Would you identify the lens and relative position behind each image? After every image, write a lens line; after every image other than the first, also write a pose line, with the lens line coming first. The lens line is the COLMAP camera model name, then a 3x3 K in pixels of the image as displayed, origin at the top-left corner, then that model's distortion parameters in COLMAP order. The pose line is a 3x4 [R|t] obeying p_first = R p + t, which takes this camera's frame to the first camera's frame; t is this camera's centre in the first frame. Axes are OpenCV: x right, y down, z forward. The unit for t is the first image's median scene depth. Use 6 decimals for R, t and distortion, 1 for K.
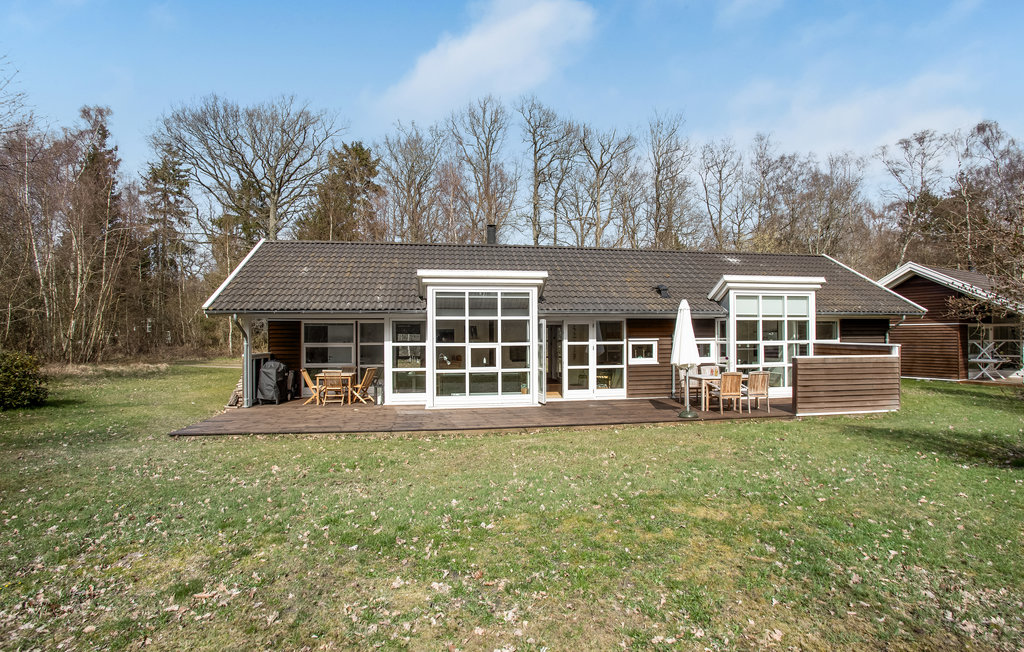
lens RADIAL K [[508.6, 0, 512.0], [0, 508.6, 326.0], [0, 0, 1]] dist [-0.037773, 0.000975]
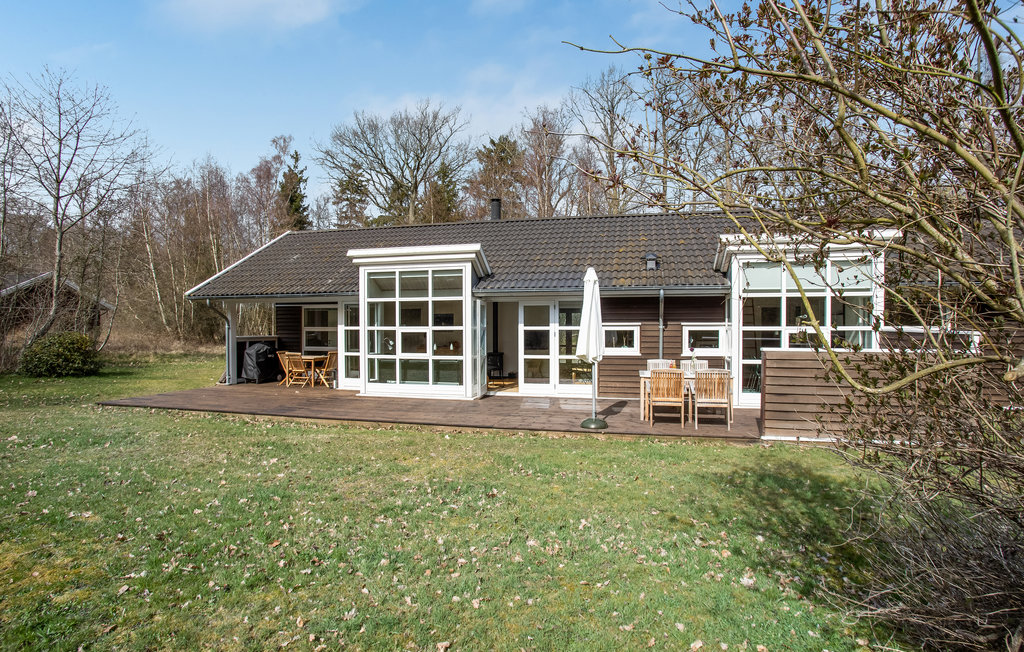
lens RADIAL K [[508.6, 0, 512.0], [0, 508.6, 326.0], [0, 0, 1]] dist [-0.037773, 0.000975]
pose [[0.918613, 0.003136, -0.395146, 0.455852], [0.003855, 0.999850, 0.016897, 0.017079], [0.395140, -0.017045, 0.918463, 0.231514]]
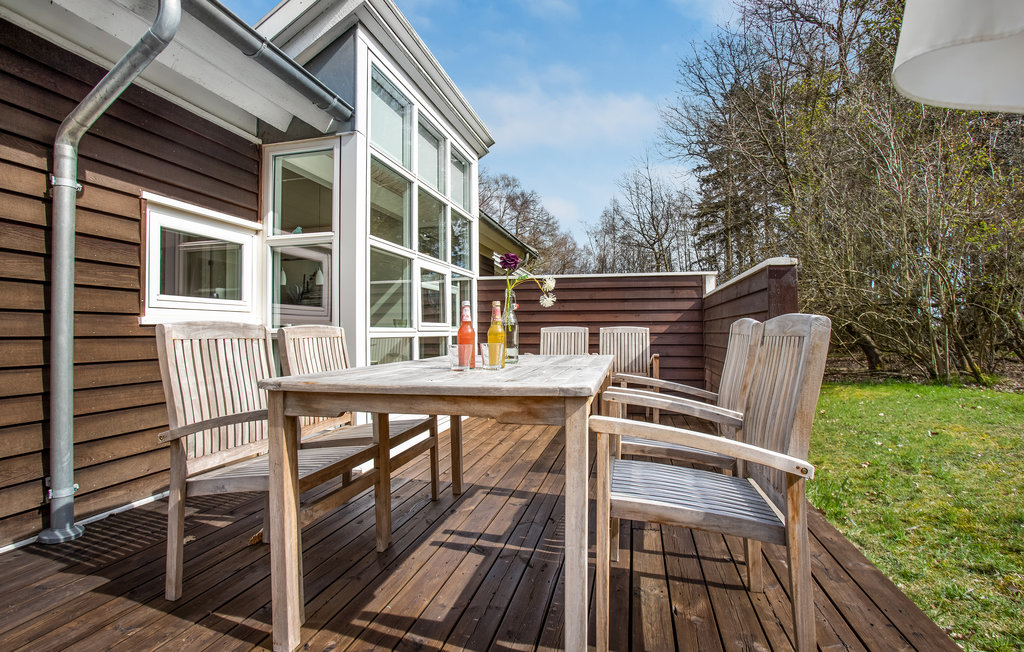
lens RADIAL K [[508.6, 0, 512.0], [0, 508.6, 326.0], [0, 0, 1]] dist [-0.037773, 0.000975]
pose [[0.381868, 0.016514, 0.924069, 0.251469], [-0.015069, 0.999819, -0.011641, 0.082794], [-0.924094, -0.009480, 0.382048, 0.887653]]
